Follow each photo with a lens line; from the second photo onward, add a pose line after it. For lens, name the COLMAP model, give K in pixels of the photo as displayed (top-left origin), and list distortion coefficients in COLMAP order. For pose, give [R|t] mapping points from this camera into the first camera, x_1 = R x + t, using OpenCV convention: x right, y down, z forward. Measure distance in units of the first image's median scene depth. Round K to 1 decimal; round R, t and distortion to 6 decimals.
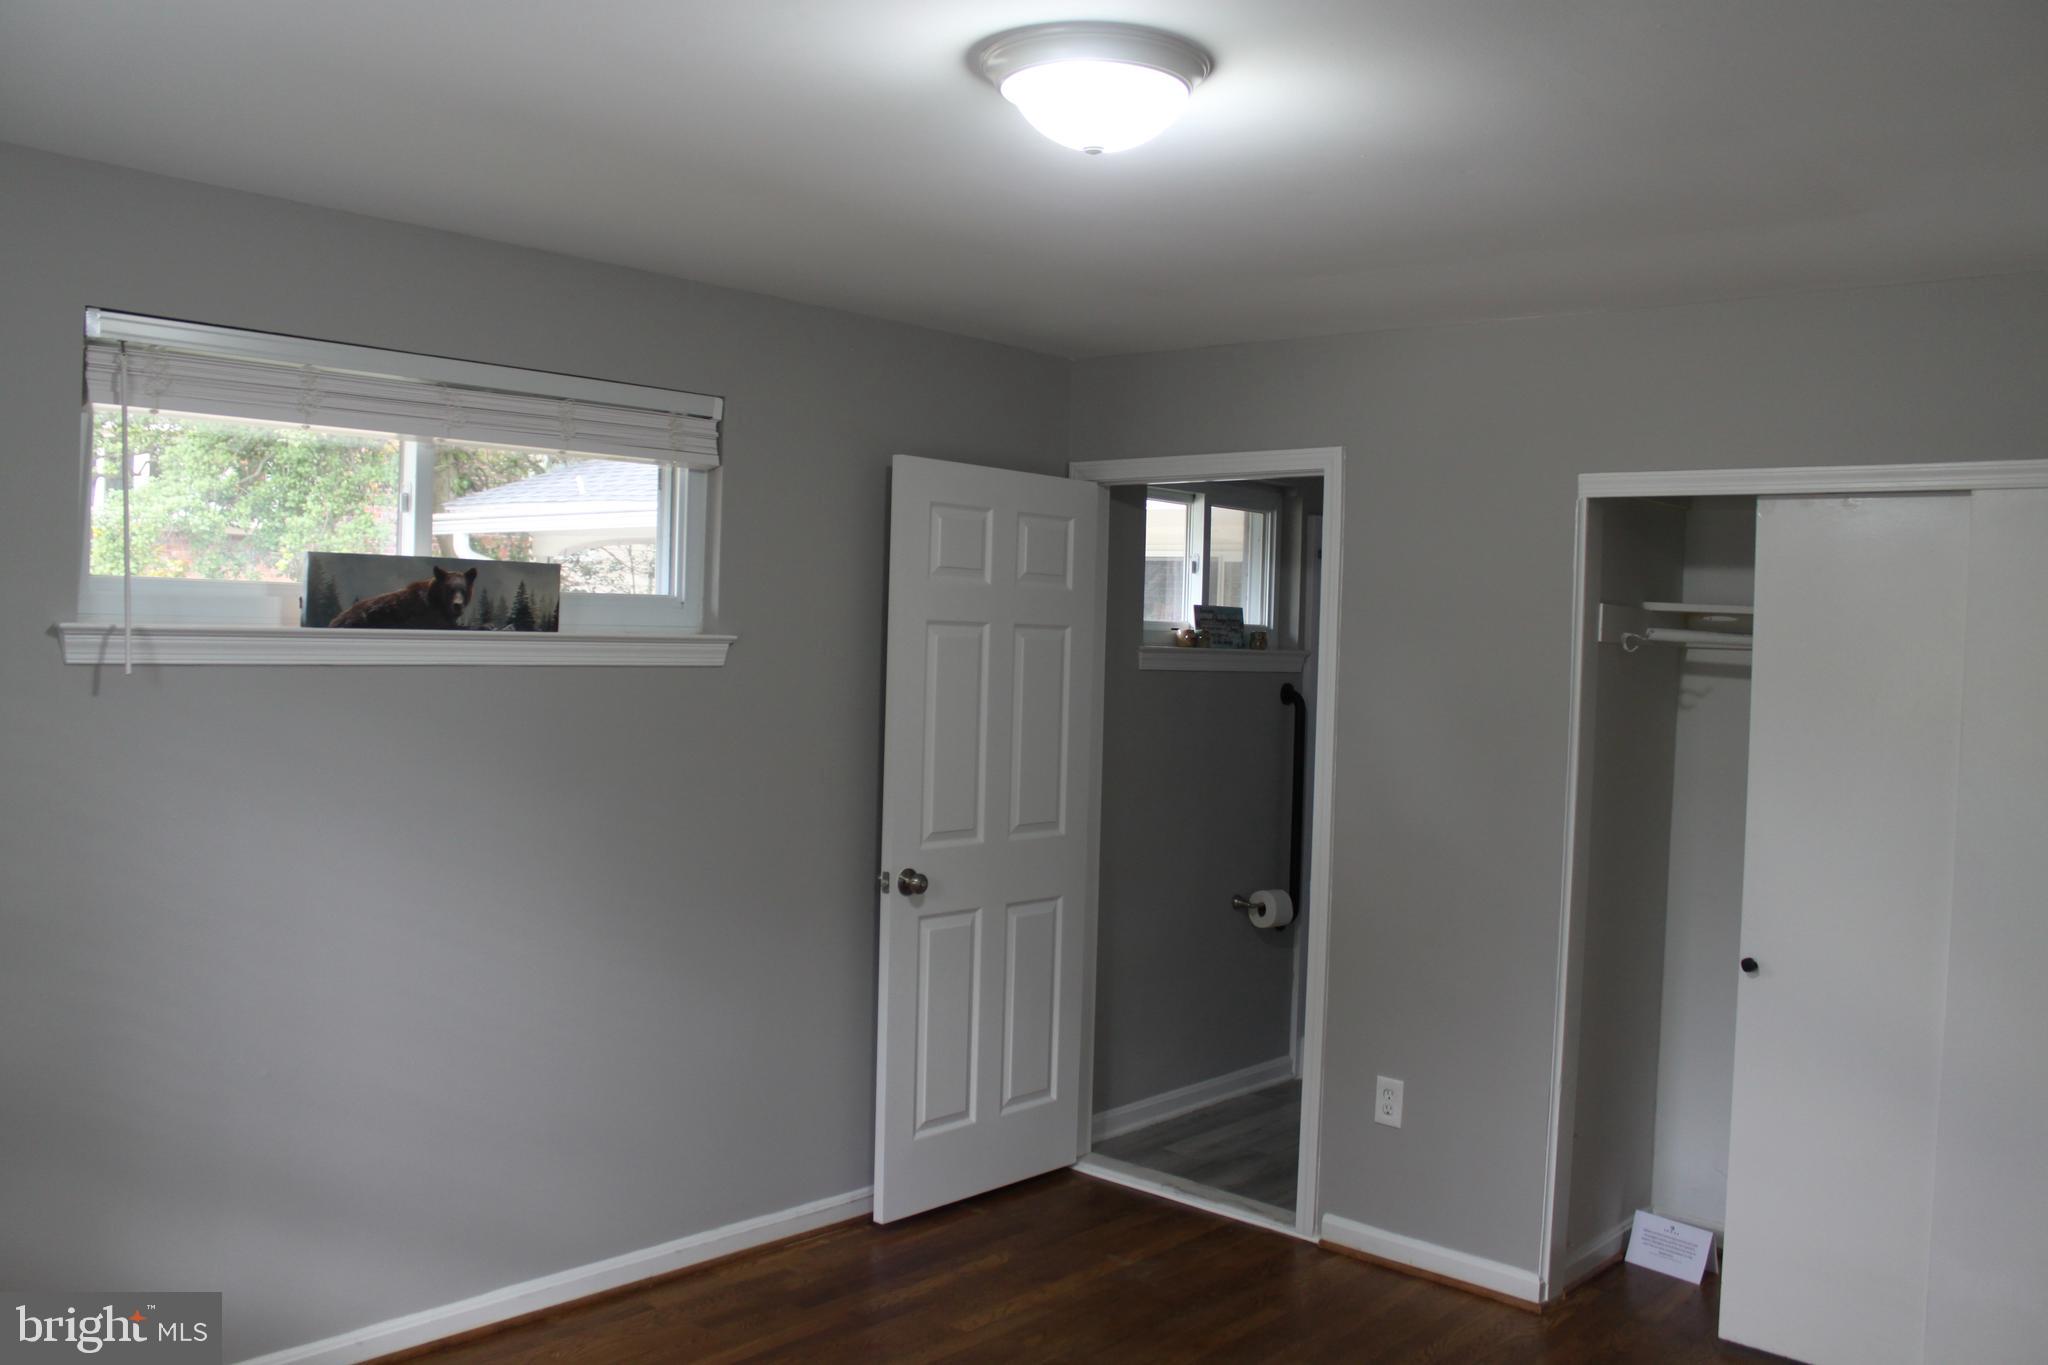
lens RADIAL K [[1704.5, 0, 1021.0], [0, 1704.5, 646.9], [0, 0, 1]] dist [-0.163418, 0.137989]
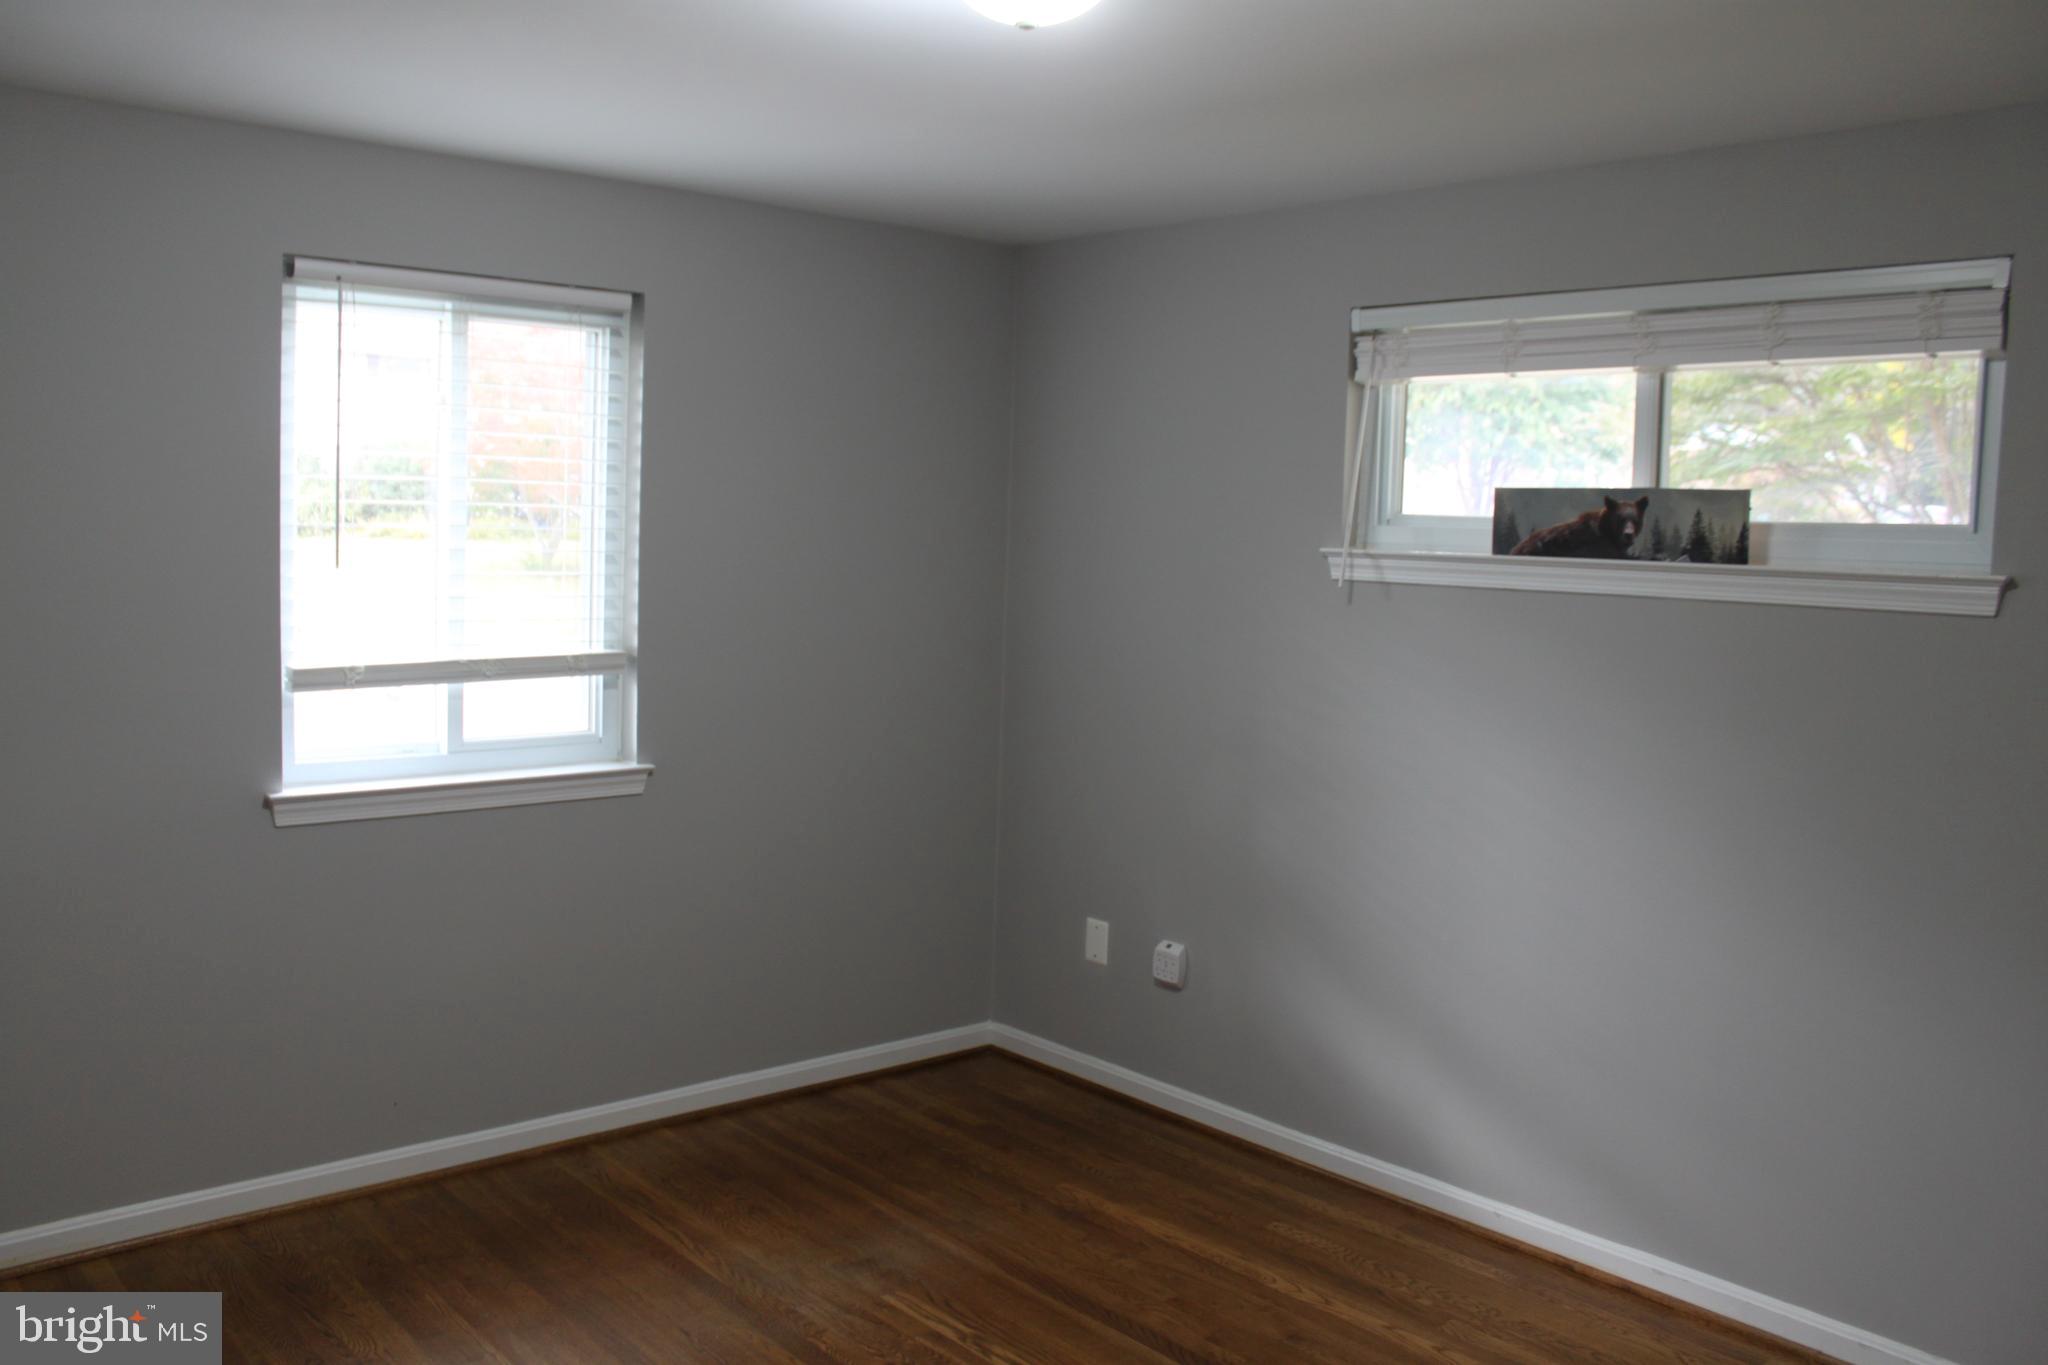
lens RADIAL K [[1704.5, 0, 1021.0], [0, 1704.5, 646.9], [0, 0, 1]] dist [-0.163418, 0.137989]
pose [[-0.125910, 0.037984, -0.991314, 0.686088], [-0.043177, 0.998110, 0.043728, 0.013381], [0.991102, 0.048307, -0.124032, 0.768329]]
